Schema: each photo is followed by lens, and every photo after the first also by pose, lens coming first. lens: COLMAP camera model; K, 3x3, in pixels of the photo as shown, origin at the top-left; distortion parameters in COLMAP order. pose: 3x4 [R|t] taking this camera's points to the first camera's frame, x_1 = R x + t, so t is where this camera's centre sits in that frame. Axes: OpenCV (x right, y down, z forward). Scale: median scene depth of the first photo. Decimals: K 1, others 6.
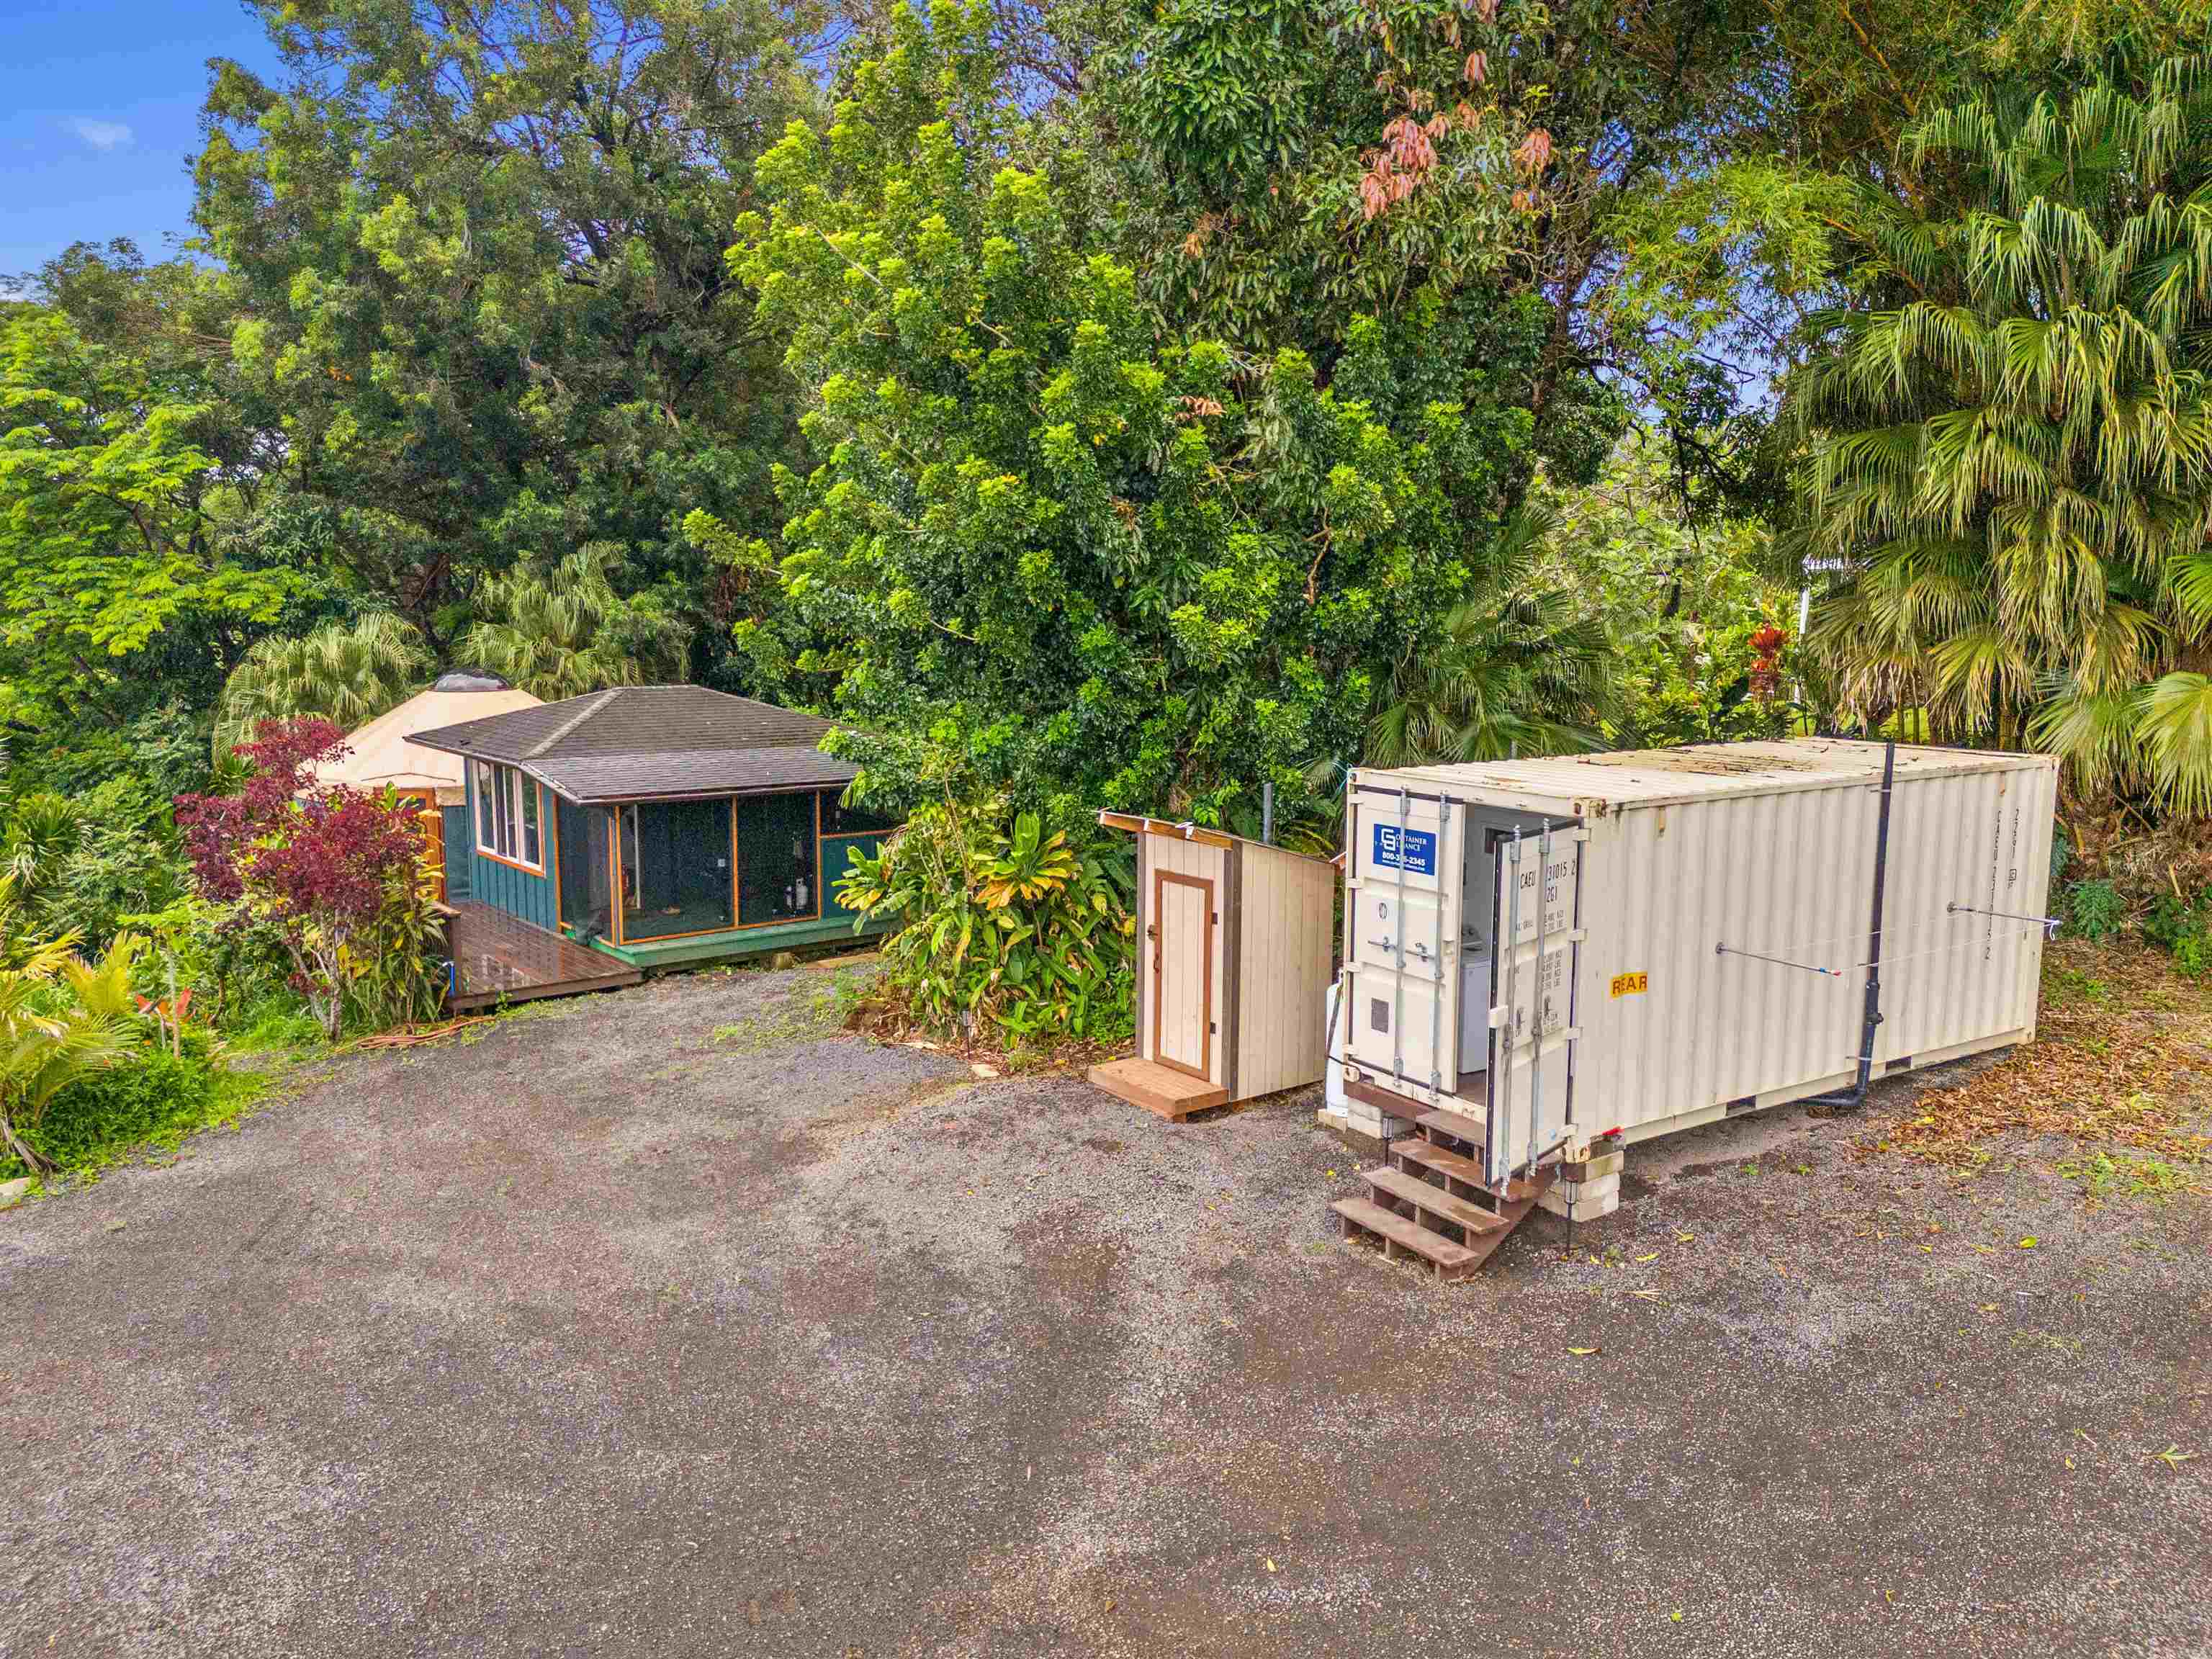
lens RADIAL K [[1669.9, 0, 1174.5], [0, 1669.9, 818.1], [0, 0, 1]] dist [0.004439, -0.008899]
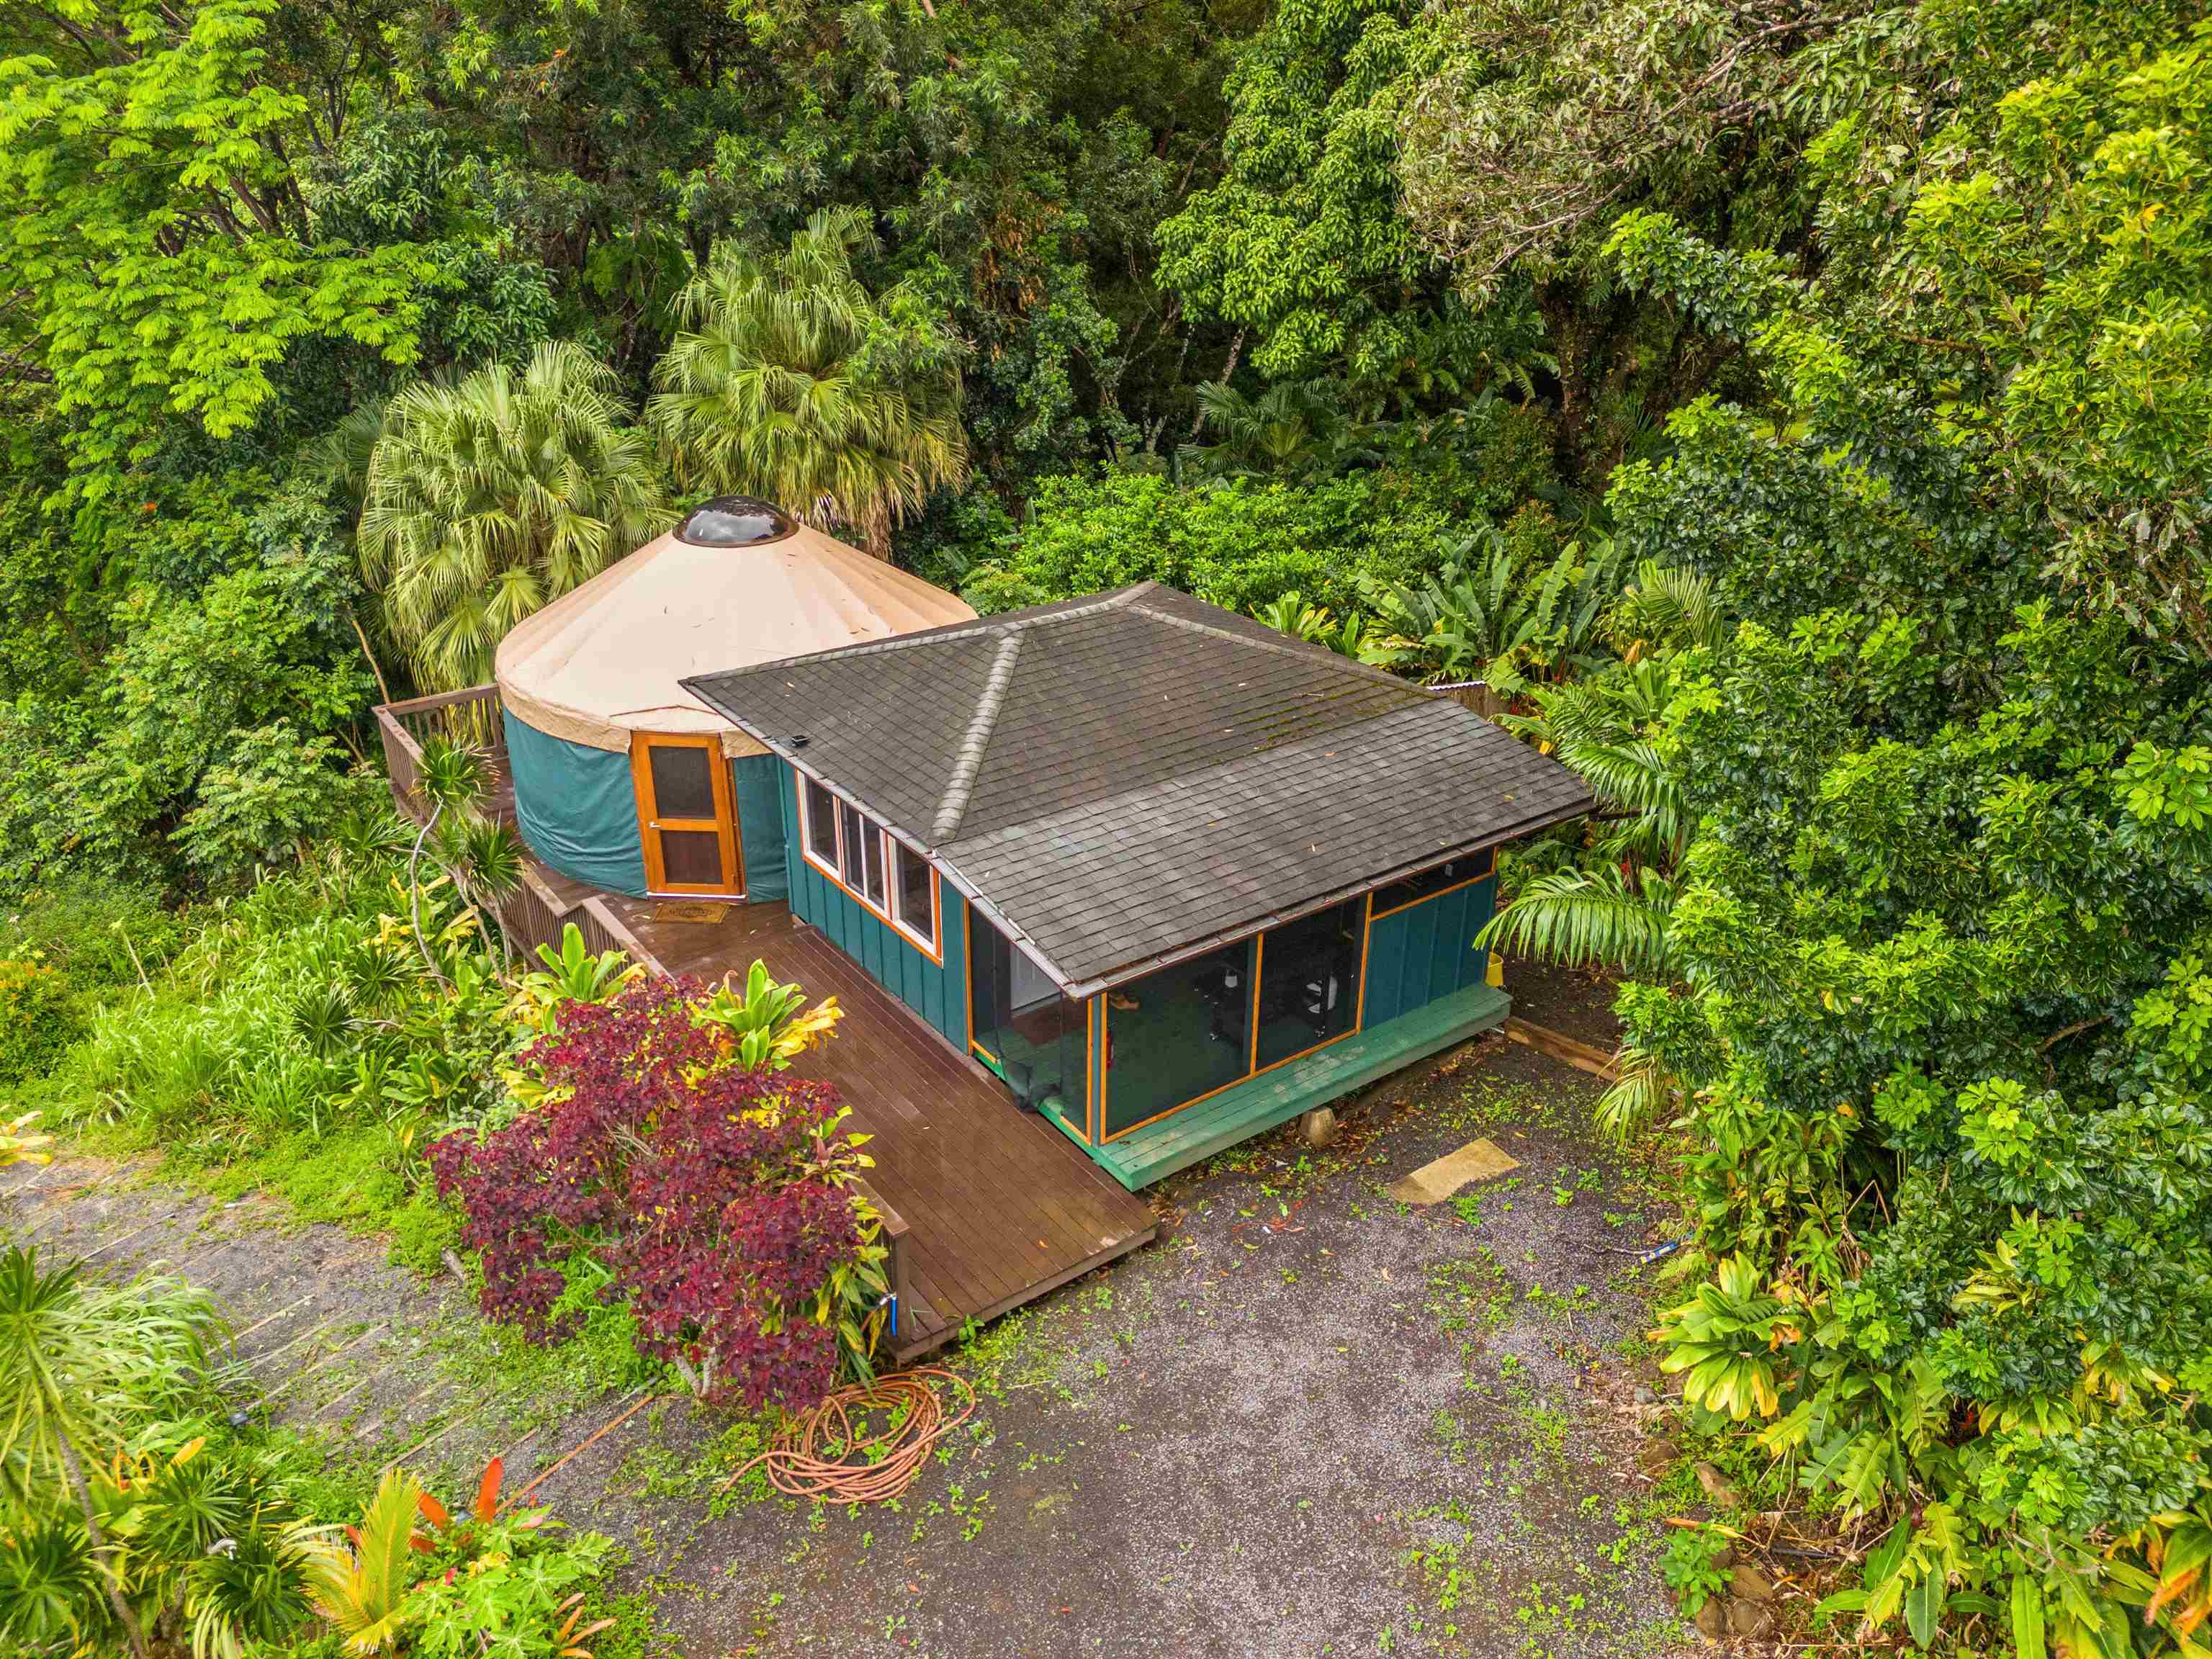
lens RADIAL K [[1617.2, 0, 1163.7], [0, 1617.2, 840.5], [0, 0, 1]] dist [0.046200, -0.057015]
pose [[0.998504, 0.033227, -0.043424, -0.175331], [-0.017866, 0.948848, 0.315226, -0.138300], [0.051677, -0.313979, 0.948023, 0.281306]]
